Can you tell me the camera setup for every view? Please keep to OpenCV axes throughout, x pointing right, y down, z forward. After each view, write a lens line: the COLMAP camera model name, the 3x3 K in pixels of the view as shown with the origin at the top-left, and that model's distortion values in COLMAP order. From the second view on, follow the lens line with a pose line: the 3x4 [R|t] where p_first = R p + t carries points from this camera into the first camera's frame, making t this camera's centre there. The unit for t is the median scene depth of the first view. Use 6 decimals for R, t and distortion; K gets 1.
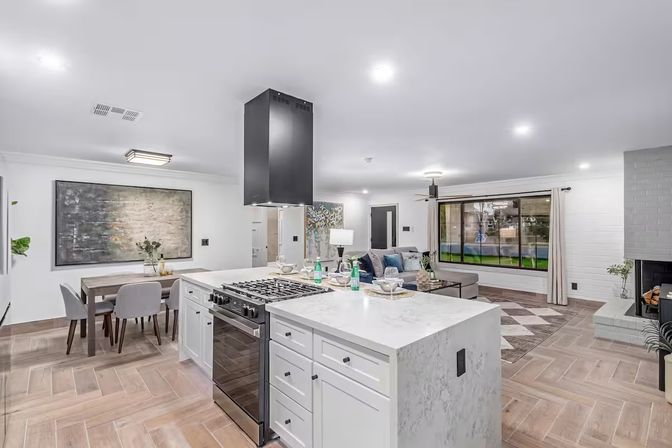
lens RADIAL K [[304.3, 0, 336.7], [0, 304.3, 226.4], [0, 0, 1]] dist [0.002424, -0.004383]
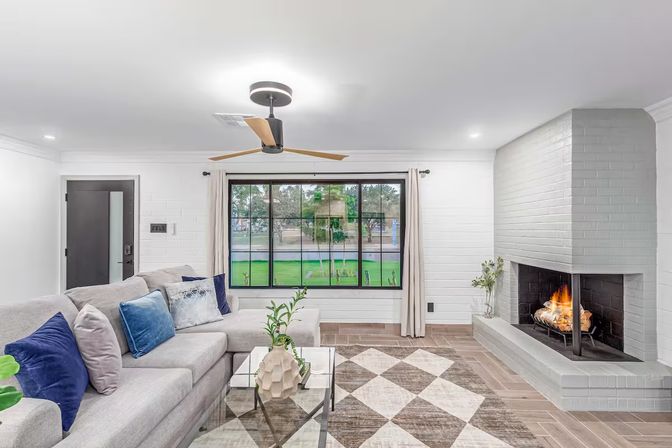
lens RADIAL K [[330.3, 0, 336.7], [0, 330.3, 223.2], [0, 0, 1]] dist [0.019193, -0.001026]
pose [[0.692863, 0.013246, 0.720948, 0.053907], [-0.004022, 0.999887, -0.014506, 0.009064], [-0.721058, 0.007151, 0.692837, 0.586227]]
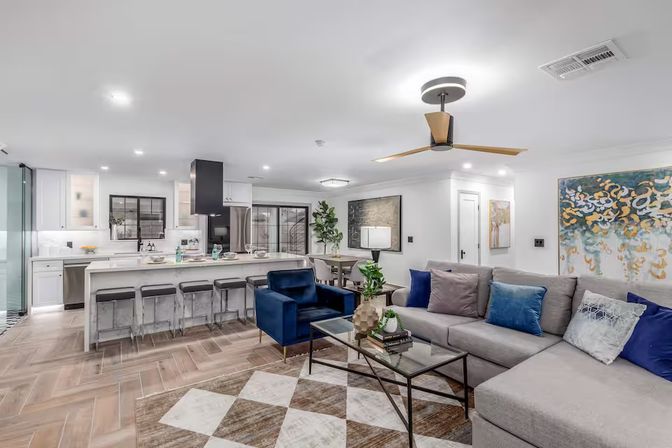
lens RADIAL K [[304.3, 0, 337.0], [0, 304.3, 227.1], [0, 0, 1]] dist [0.002424, -0.004383]
pose [[-0.105947, -0.005778, -0.994355, 0.676491], [0.003894, 0.999973, -0.006226, 0.012432], [0.994364, -0.004531, -0.105921, 0.834969]]
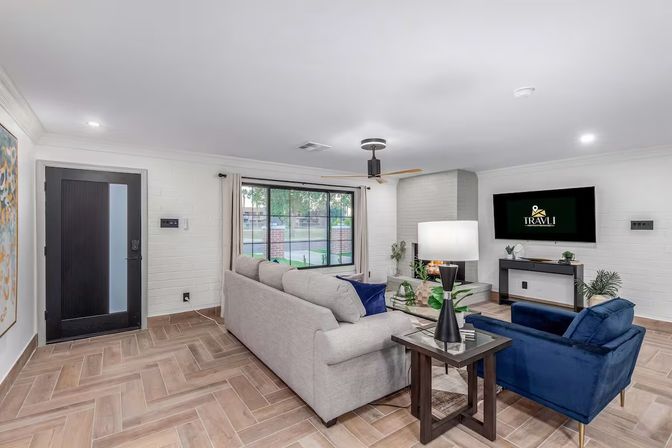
lens RADIAL K [[304.3, 0, 334.4], [0, 304.3, 221.9], [0, 0, 1]] dist [0.002424, -0.004383]
pose [[0.123102, 0.010100, 0.992343, -0.348681], [-0.008640, 0.999921, -0.009105, 0.010779], [-0.992356, -0.007453, 0.123179, 0.942988]]
